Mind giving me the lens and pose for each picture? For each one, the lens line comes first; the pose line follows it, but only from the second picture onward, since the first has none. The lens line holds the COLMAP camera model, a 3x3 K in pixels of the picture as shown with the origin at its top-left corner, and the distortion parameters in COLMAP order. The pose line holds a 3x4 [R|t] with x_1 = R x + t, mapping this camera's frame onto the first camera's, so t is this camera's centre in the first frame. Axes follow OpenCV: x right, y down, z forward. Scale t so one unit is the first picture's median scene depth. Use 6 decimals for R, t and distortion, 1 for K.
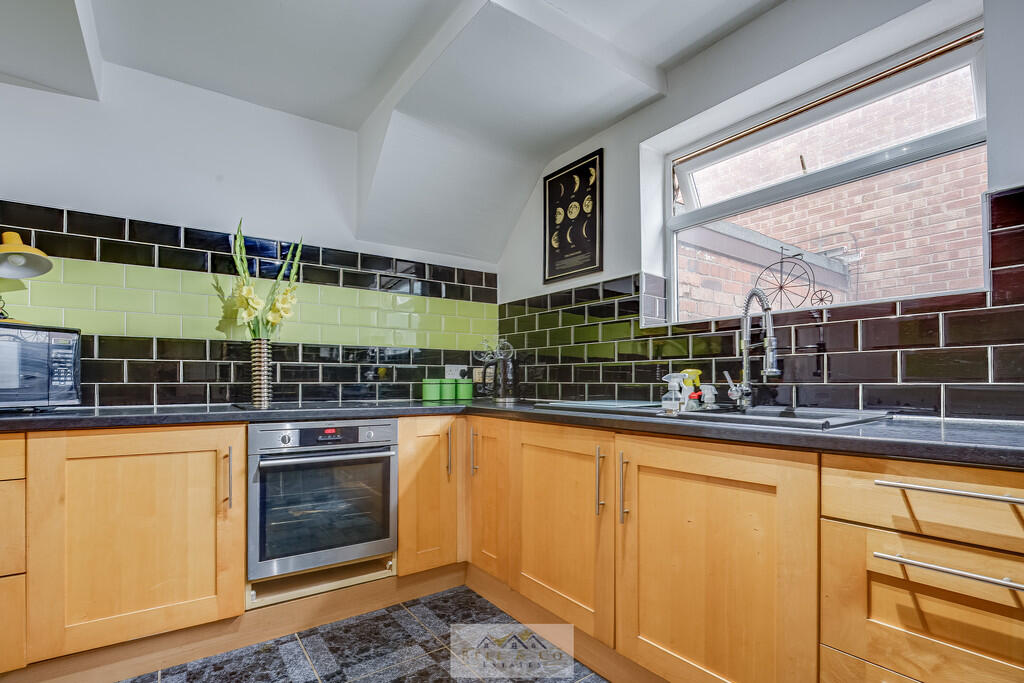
lens RADIAL K [[484.0, 0, 512.3], [0, 484.0, 381.1], [0, 0, 1]] dist [-0.029153, -0.000596]
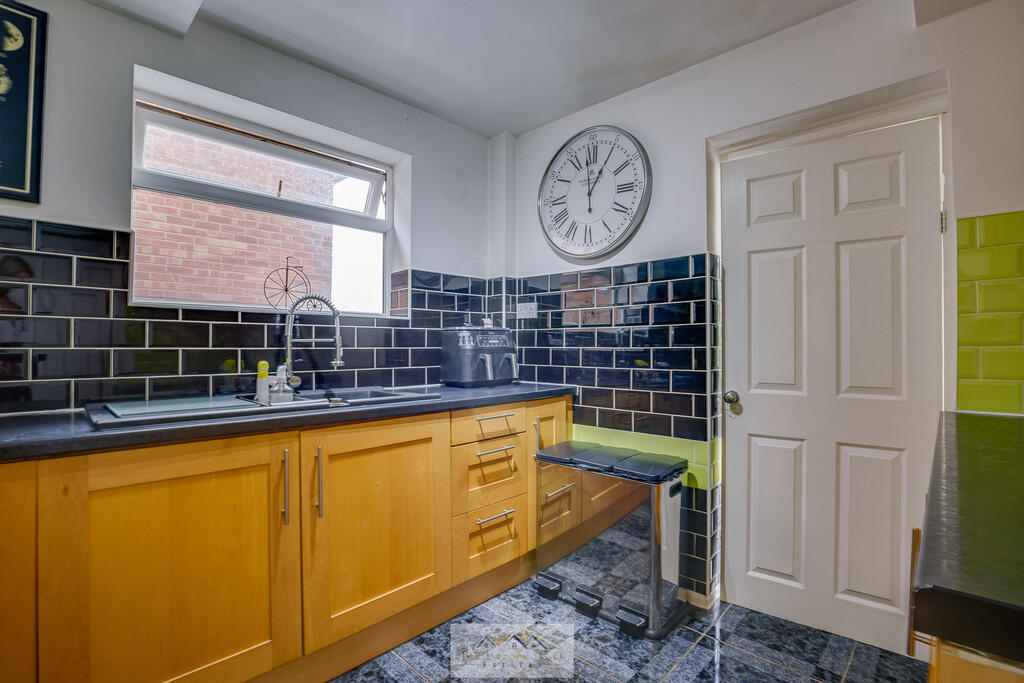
lens RADIAL K [[484.0, 0, 512.3], [0, 484.0, 343.2], [0, 0, 1]] dist [-0.029153, -0.000596]
pose [[-0.190315, 0.012635, 0.981642, -0.782856], [0.000171, 0.999918, -0.012837, -0.052922], [-0.981723, -0.002275, -0.190301, 0.745791]]
